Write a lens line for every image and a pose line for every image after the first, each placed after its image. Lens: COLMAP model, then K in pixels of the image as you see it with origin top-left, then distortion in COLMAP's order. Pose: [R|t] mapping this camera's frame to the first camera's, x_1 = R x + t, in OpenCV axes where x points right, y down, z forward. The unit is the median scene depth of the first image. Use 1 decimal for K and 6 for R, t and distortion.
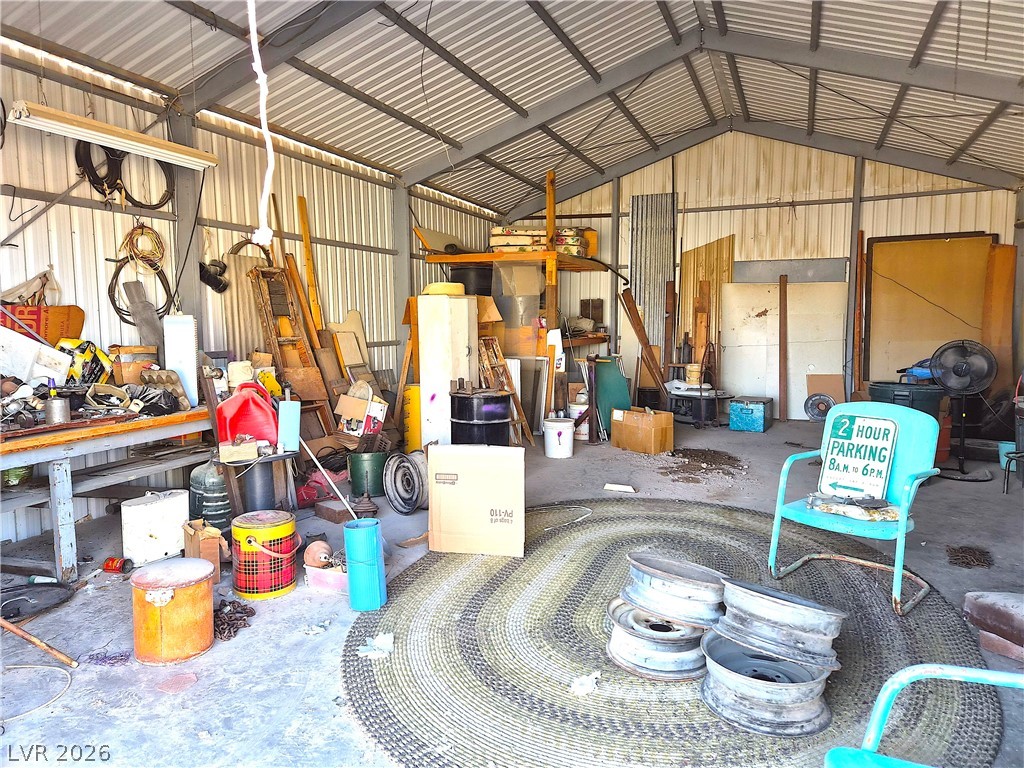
lens RADIAL K [[692.6, 0, 514.3], [0, 692.6, 370.2], [0, 0, 1]] dist [0.074088, -0.069683]
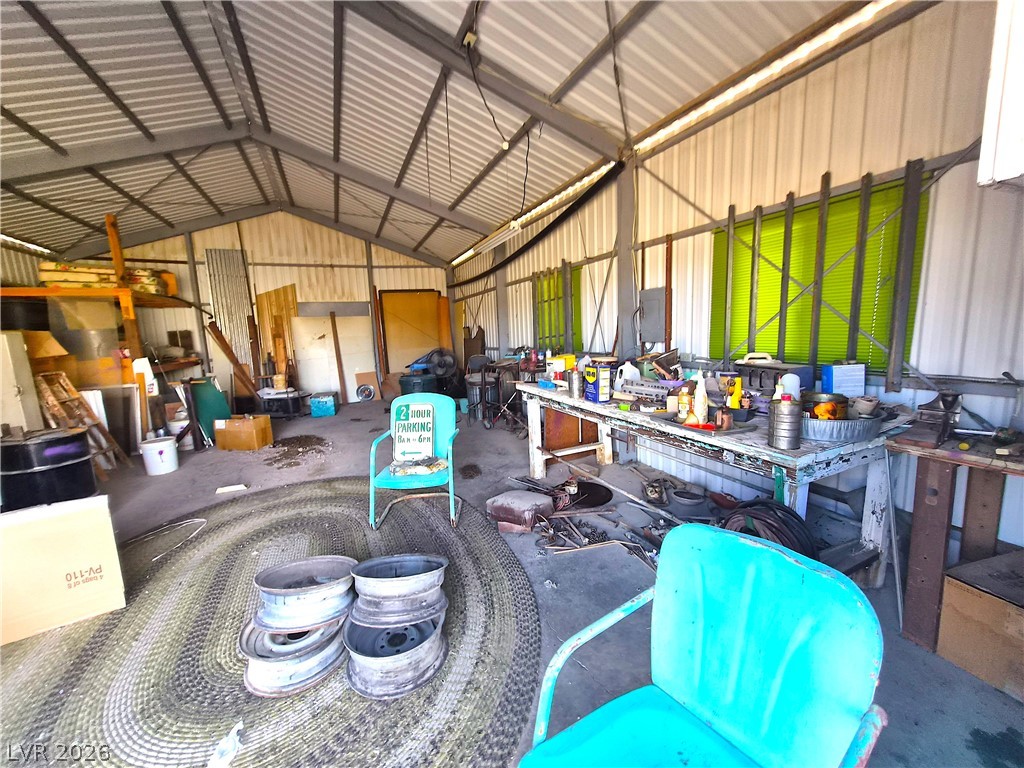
lens RADIAL K [[408.8, 0, 511.5], [0, 408.8, 389.4], [0, 0, 1]] dist [-0.001258, 0.000124]
pose [[0.707000, -0.130859, 0.695001, 0.016053], [0.095332, 0.991397, 0.089688, -0.011173], [-0.700758, 0.002847, 0.713393, 0.100044]]
